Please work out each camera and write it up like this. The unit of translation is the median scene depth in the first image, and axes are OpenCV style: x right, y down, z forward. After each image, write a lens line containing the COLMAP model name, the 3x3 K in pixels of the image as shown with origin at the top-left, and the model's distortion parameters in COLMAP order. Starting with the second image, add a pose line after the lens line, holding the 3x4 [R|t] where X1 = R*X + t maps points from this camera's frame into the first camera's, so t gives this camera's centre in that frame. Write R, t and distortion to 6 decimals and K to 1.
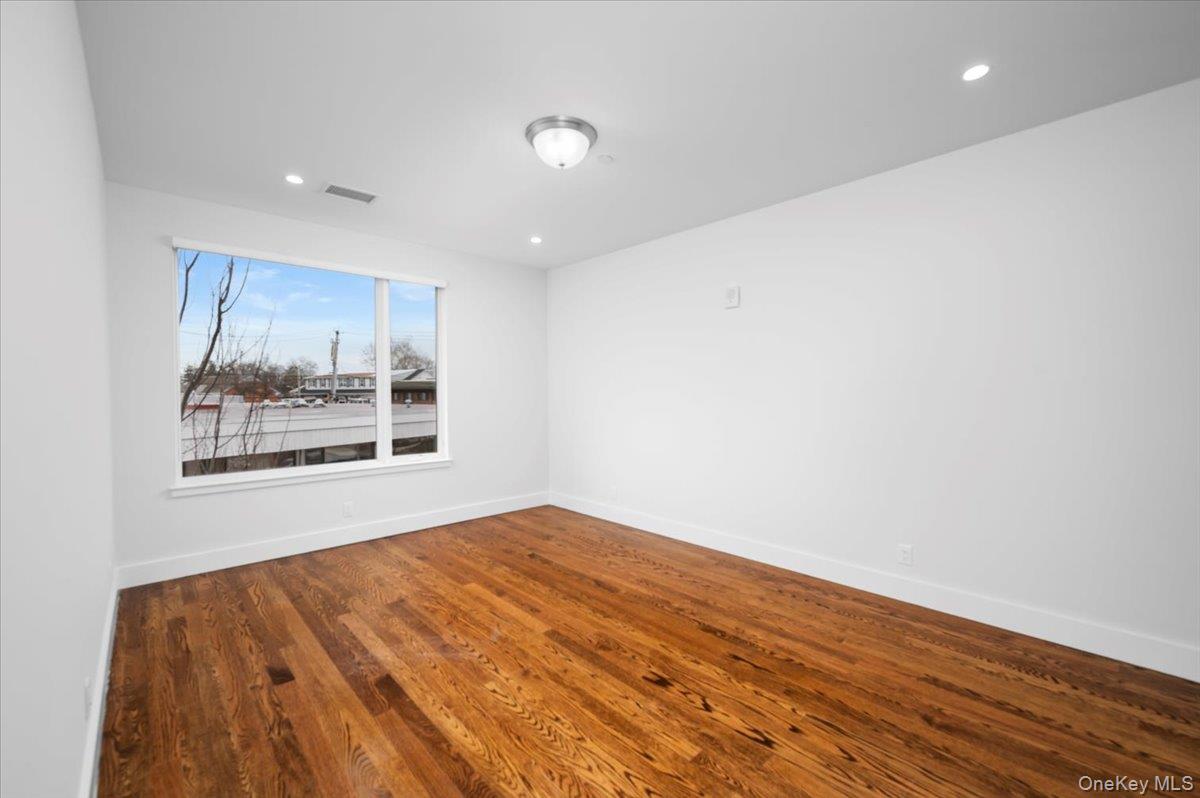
lens RADIAL K [[480.5, 0, 597.9], [0, 480.5, 399.8], [0, 0, 1]] dist [0.000049, -0.000296]
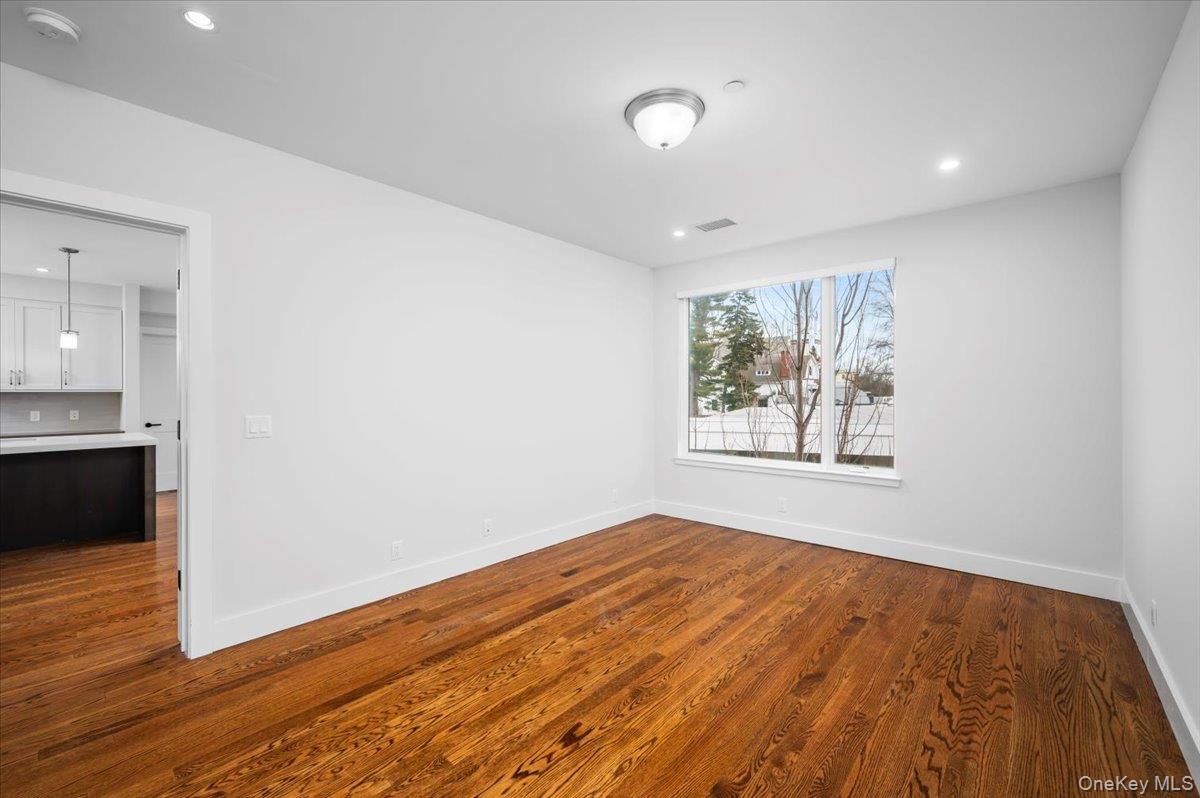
lens RADIAL K [[480.5, 0, 600.1], [0, 480.5, 396.5], [0, 0, 1]] dist [0.000049, -0.000296]
pose [[0.126027, 0.007093, -0.992001, 0.742966], [-0.015437, 0.999867, 0.005189, -0.018028], [0.991907, 0.014660, 0.126120, 0.708641]]
